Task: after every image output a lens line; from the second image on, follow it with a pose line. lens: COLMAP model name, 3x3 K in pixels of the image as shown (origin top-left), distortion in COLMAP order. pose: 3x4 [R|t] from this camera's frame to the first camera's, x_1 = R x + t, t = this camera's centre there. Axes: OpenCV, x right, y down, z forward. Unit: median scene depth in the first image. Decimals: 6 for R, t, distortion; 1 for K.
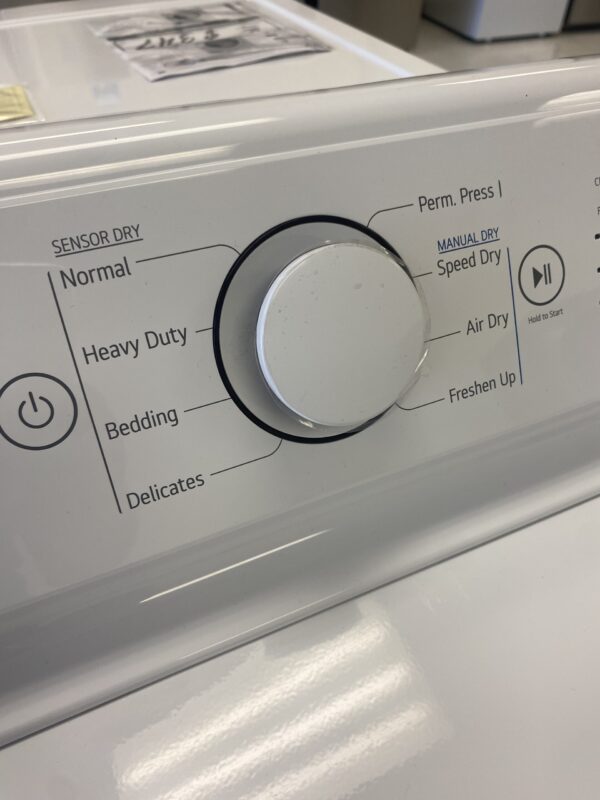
lens RADIAL K [[605.9, 0, 298.4], [0, 605.9, 394.3], [0, 0, 1]] dist [-0.009979, -0.010994]
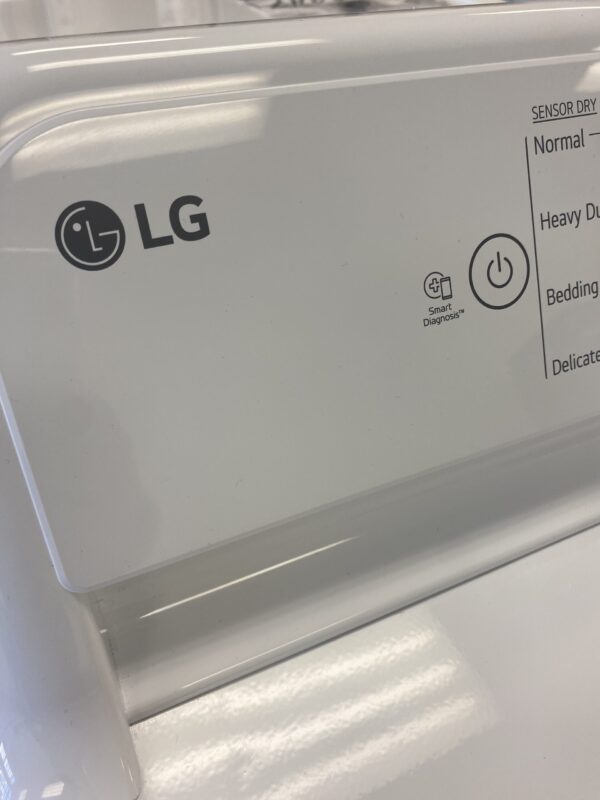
lens RADIAL K [[605.9, 0, 303.0], [0, 605.9, 406.0], [0, 0, 1]] dist [-0.009979, -0.010994]
pose [[0.999768, 0.015028, -0.015409, -0.743352], [-0.014861, 0.999830, 0.010873, 0.253362], [0.015570, -0.010641, 0.999822, -0.072730]]
